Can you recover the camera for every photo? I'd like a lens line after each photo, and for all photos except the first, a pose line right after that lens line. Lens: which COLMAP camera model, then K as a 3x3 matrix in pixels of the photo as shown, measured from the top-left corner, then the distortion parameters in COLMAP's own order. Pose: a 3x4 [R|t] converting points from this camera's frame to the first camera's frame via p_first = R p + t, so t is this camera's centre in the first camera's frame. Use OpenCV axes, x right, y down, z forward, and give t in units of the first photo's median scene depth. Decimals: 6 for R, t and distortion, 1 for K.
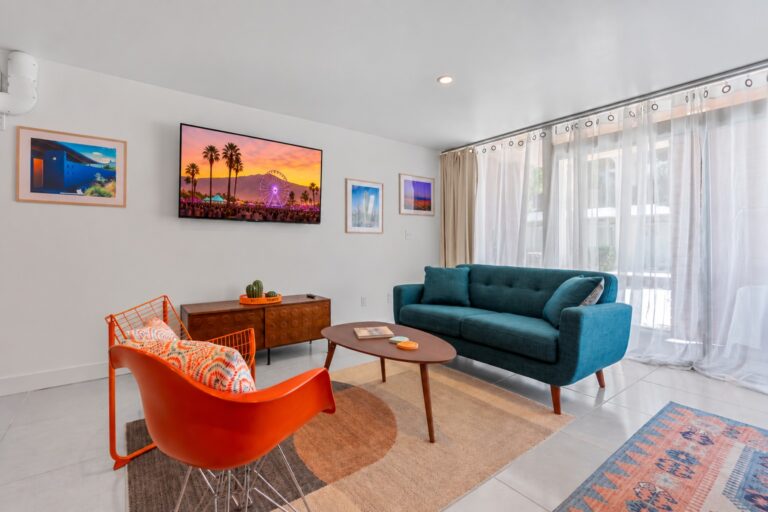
lens RADIAL K [[361.5, 0, 383.0], [0, 361.5, 229.7], [0, 0, 1]] dist [-0.004646, -0.000019]
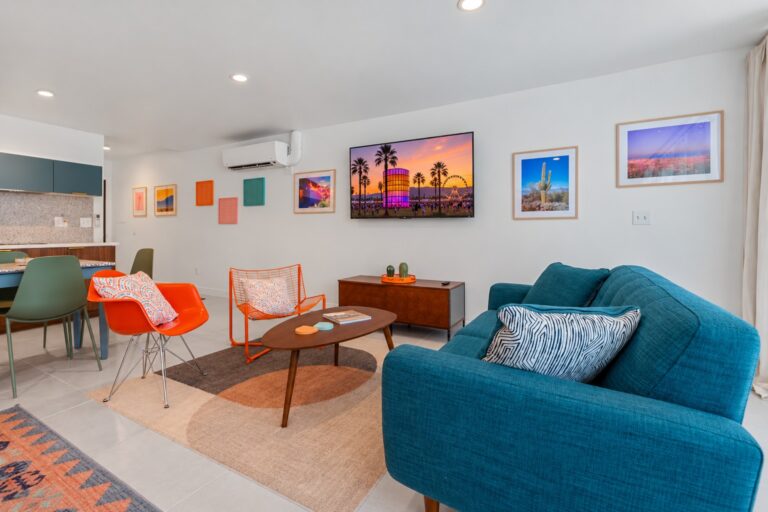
lens RADIAL K [[353.8, 0, 384.0], [0, 353.8, 256.0], [0, 0, 1]] dist [-0.001892, 0.001500]
pose [[0.413176, 0.034327, -0.910004, 0.745292], [0.041378, 0.997550, 0.056417, 0.049475], [0.909711, -0.060964, 0.410743, 0.503062]]
